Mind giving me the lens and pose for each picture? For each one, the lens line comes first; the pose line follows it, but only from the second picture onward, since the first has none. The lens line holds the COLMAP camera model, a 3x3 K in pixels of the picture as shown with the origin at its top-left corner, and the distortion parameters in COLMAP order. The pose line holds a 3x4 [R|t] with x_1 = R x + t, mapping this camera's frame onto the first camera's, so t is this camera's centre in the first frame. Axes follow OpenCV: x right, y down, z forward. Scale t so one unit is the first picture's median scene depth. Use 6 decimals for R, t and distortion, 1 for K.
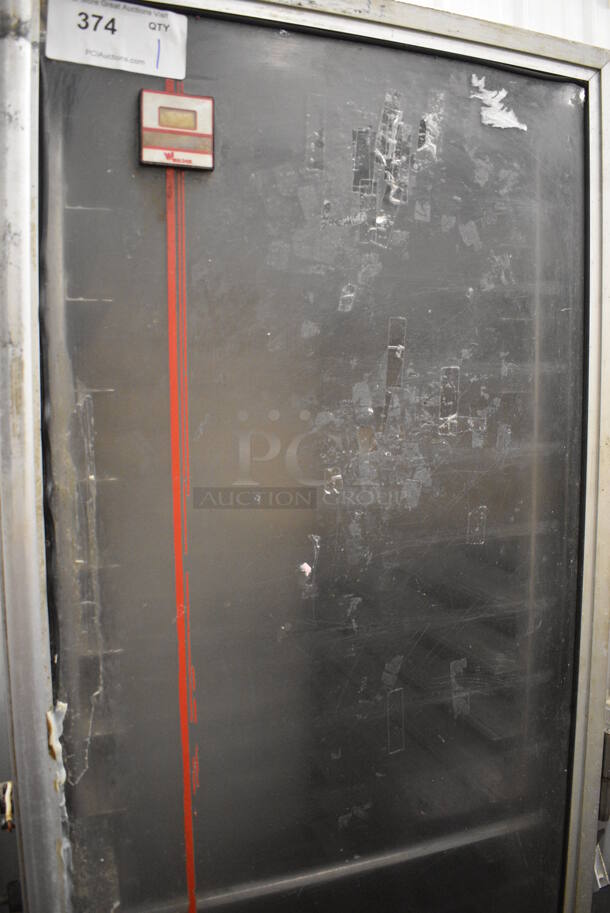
lens RADIAL K [[694.2, 0, 305.0], [0, 694.2, 456.5], [0, 0, 1]] dist [-0.098577, 0.010082]
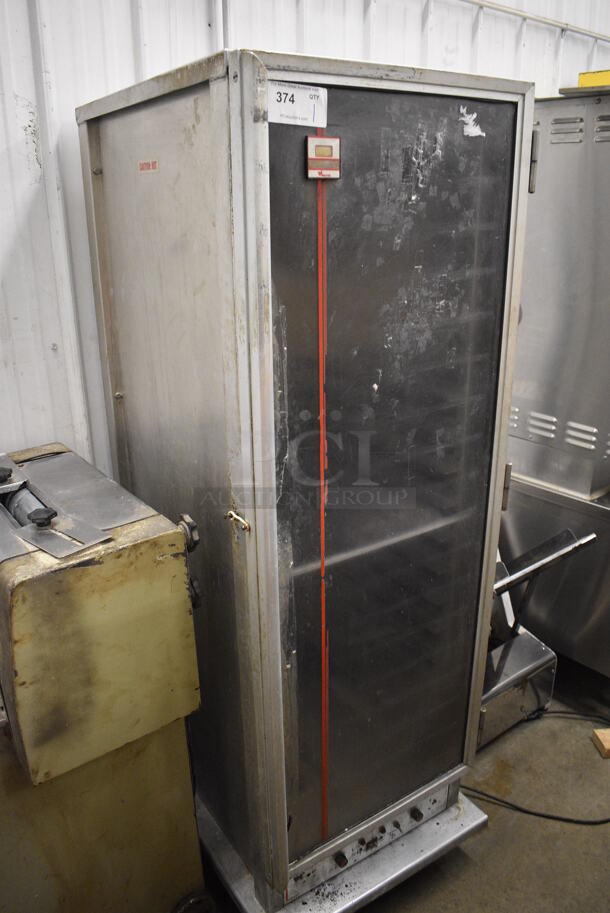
lens RADIAL K [[694.2, 0, 305.0], [0, 694.2, 456.5], [0, 0, 1]] dist [-0.098577, 0.010082]
pose [[0.972962, -0.088260, 0.213437, -0.617215], [0.027165, 0.961422, 0.273732, -0.185228], [-0.229363, -0.260533, 0.937825, -0.817866]]
